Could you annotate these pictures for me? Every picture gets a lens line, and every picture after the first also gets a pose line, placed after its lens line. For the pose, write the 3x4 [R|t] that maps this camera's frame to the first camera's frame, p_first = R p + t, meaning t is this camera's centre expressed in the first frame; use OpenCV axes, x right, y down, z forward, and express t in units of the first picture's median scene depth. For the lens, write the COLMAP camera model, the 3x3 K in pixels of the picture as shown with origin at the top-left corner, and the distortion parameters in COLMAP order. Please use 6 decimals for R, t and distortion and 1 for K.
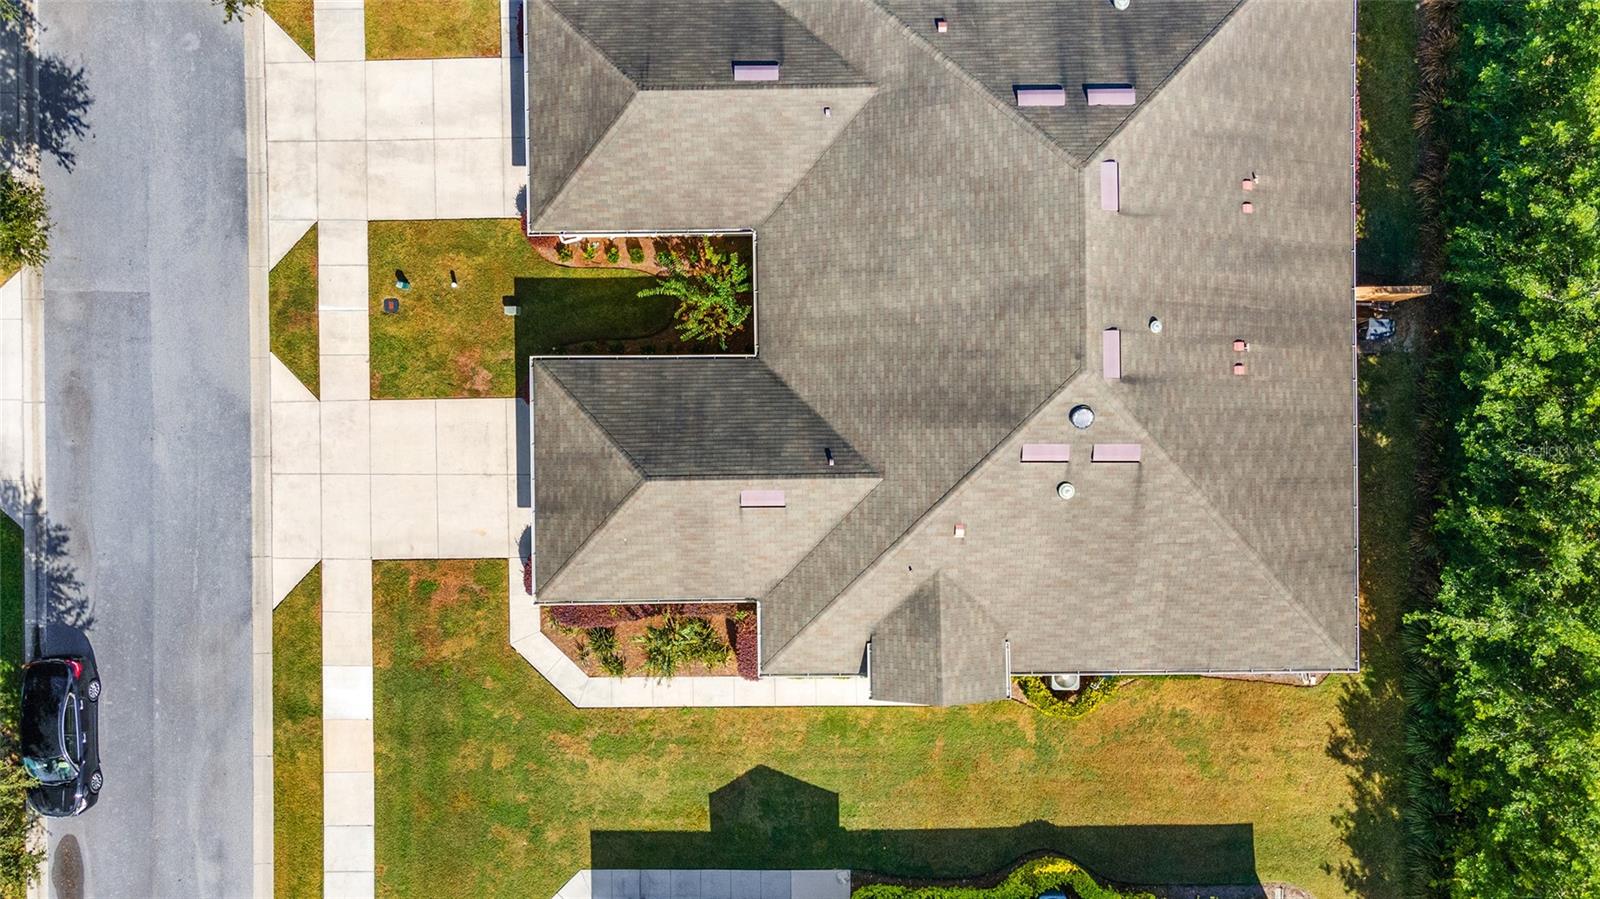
lens RADIAL K [[1175.1, 0, 804.3], [0, 1175.1, 440.3], [0, 0, 1]] dist [0.005918, 0.068316]
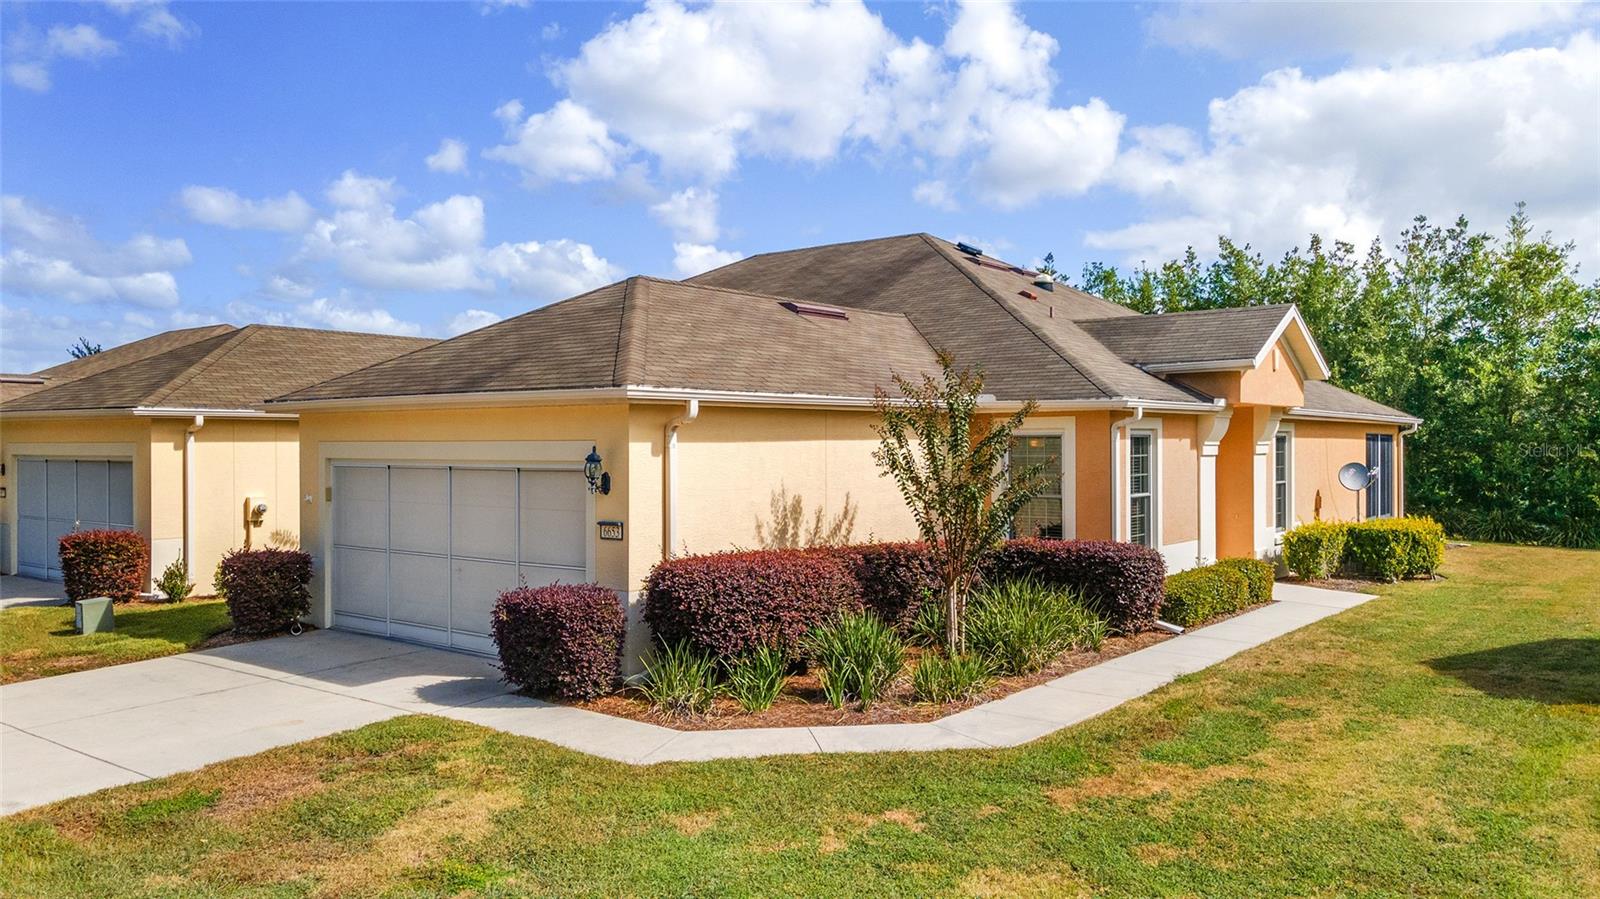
lens RADIAL K [[1175.1, 0, 804.3], [0, 1175.1, 440.3], [0, 0, 1]] dist [0.005918, 0.068316]
pose [[0.631156, 0.005728, 0.775635, -0.417492], [0.775648, -0.000248, -0.631165, 0.353950], [-0.003424, 0.999984, -0.004600, 0.938905]]
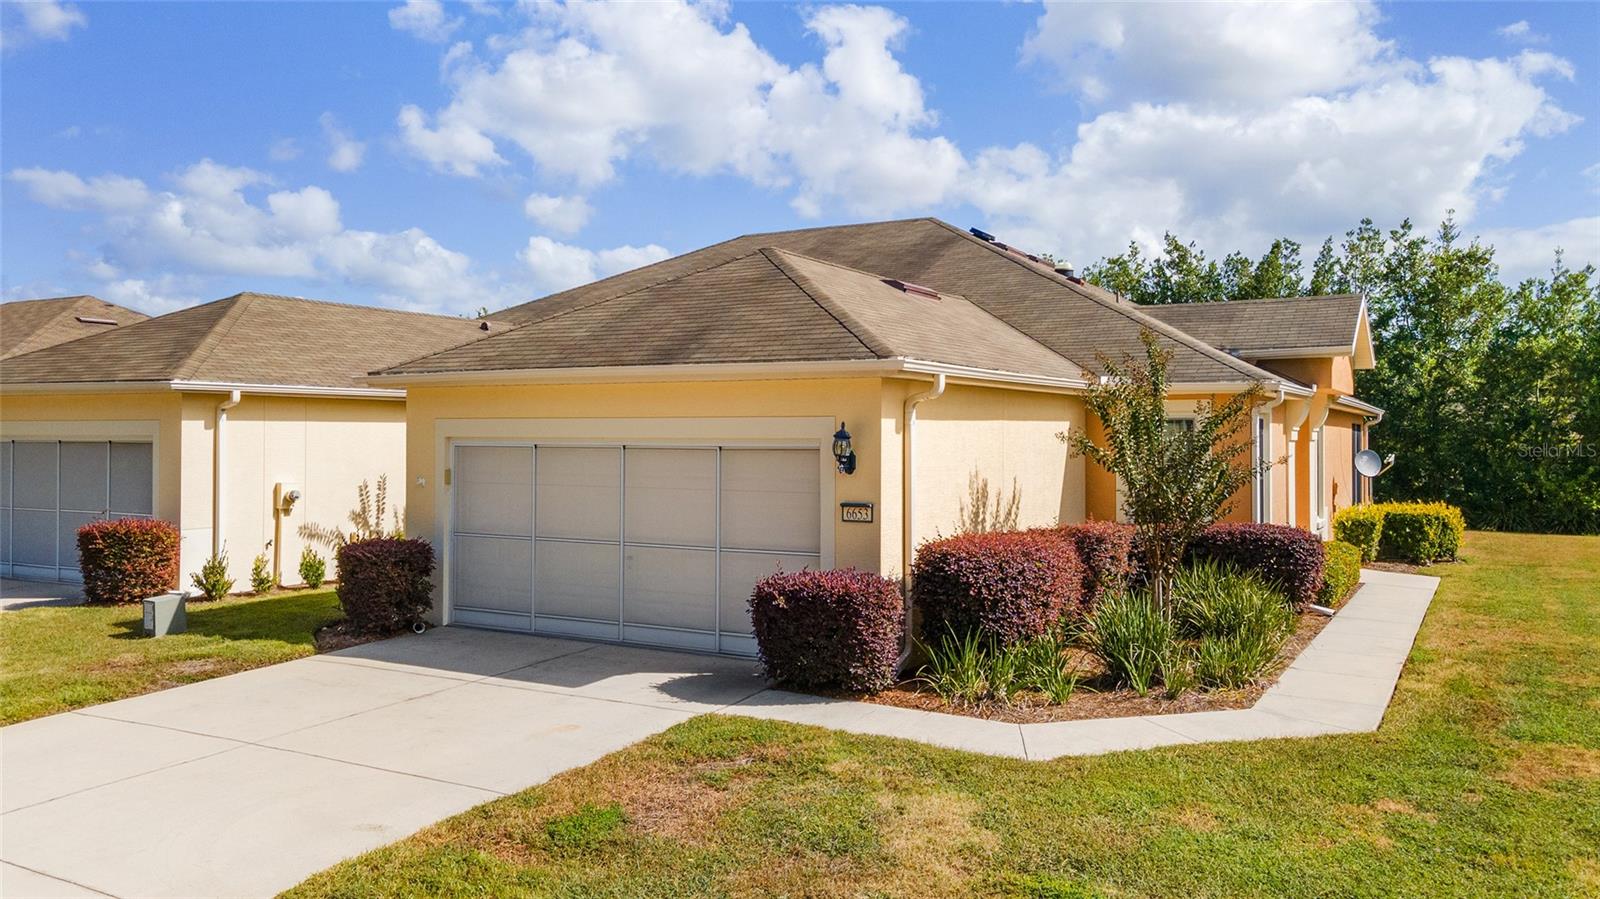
lens RADIAL K [[1181.3, 0, 803.1], [0, 1181.3, 416.7], [0, 0, 1]] dist [0.007813, 0.064691]
pose [[0.508309, 0.021120, 0.860916, -0.469031], [0.861132, -0.002520, -0.508375, 0.251529], [-0.008567, 0.999774, -0.019468, 0.943816]]
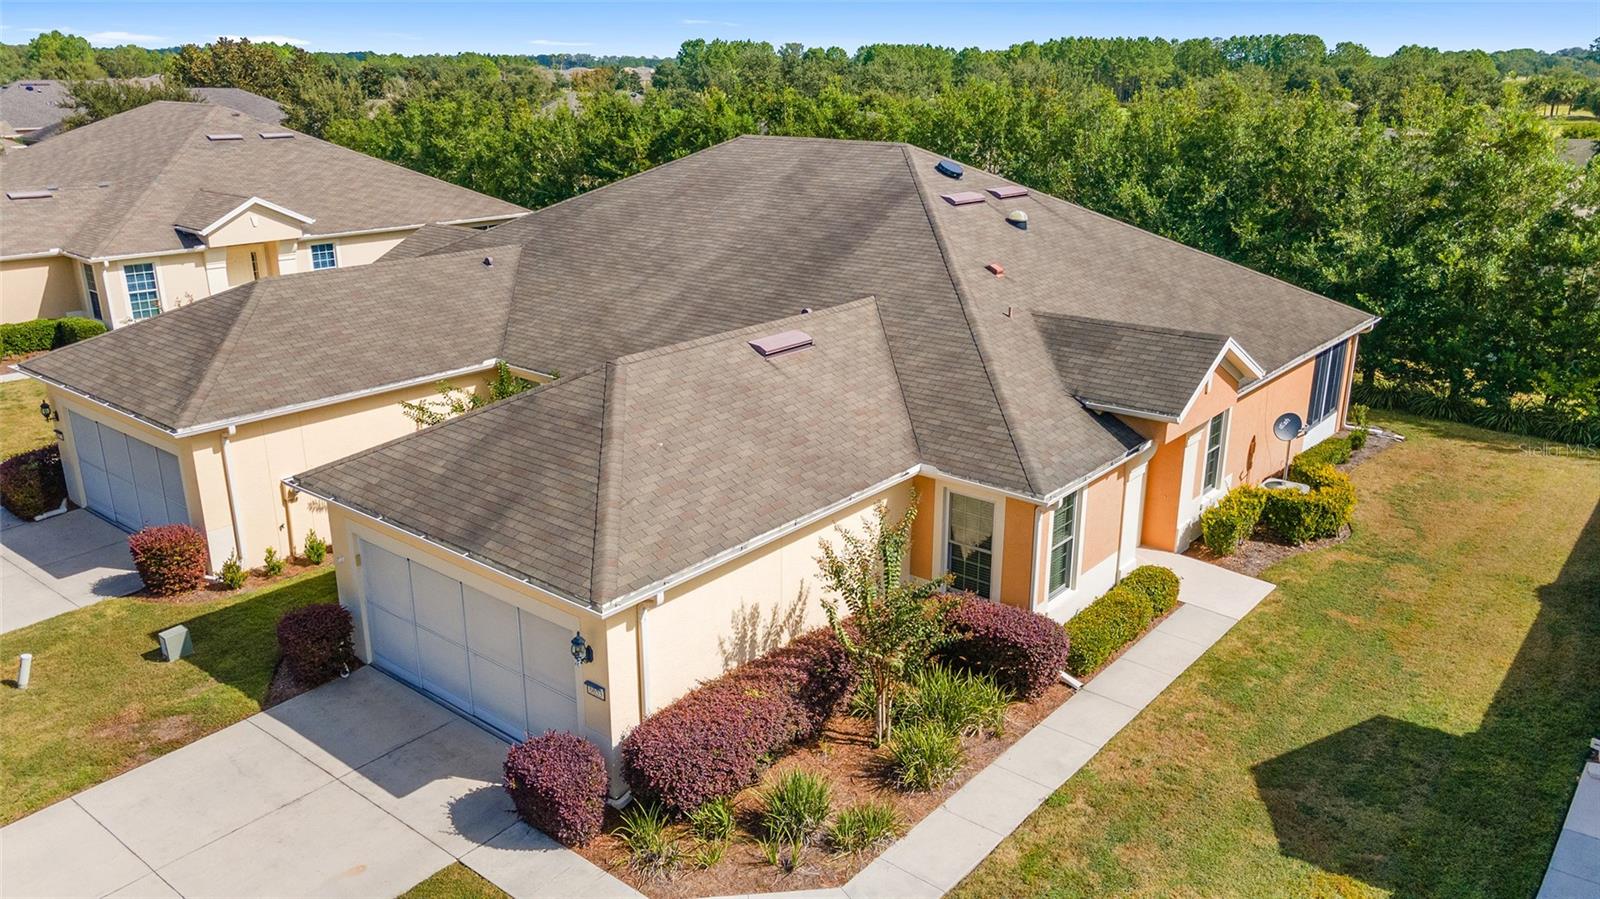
lens RADIAL K [[1175.1, 0, 804.3], [0, 1175.1, 440.3], [0, 0, 1]] dist [0.005918, 0.068316]
pose [[0.643172, -0.224357, 0.732116, -0.426492], [0.765685, 0.197796, -0.612048, 0.388593], [-0.007492, 0.954223, 0.299004, 0.763431]]
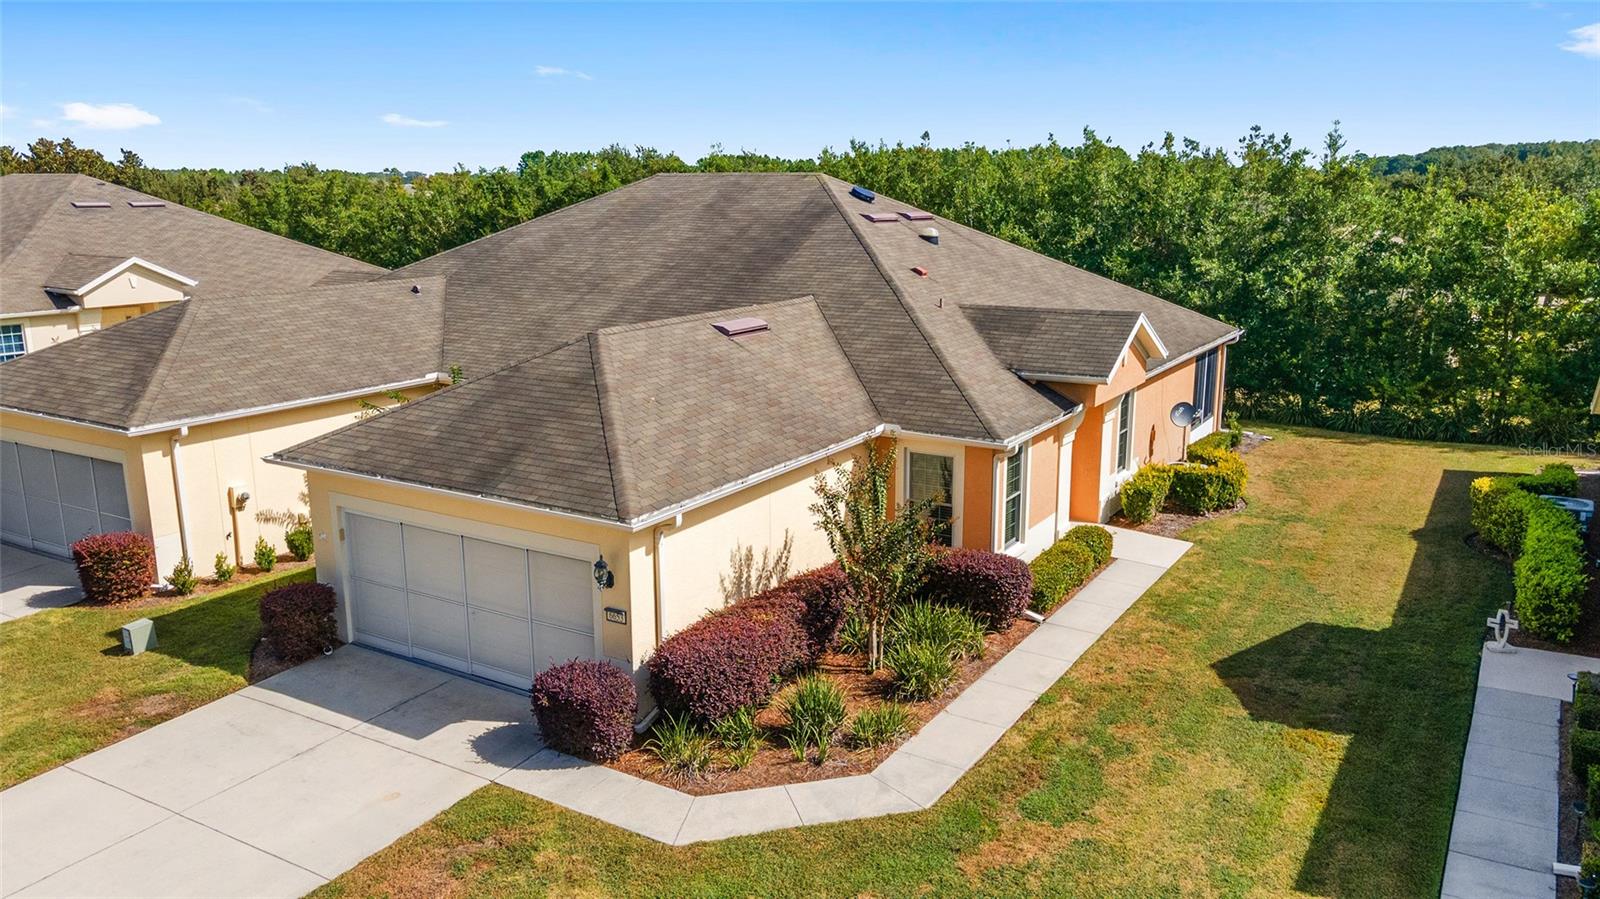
lens RADIAL K [[1175.1, 0, 804.3], [0, 1175.1, 440.3], [0, 0, 1]] dist [0.005918, 0.068316]
pose [[0.532959, -0.176814, 0.827461, -0.495179], [0.846141, 0.112595, -0.520930, 0.372552], [-0.001060, 0.977783, 0.209618, 0.816109]]
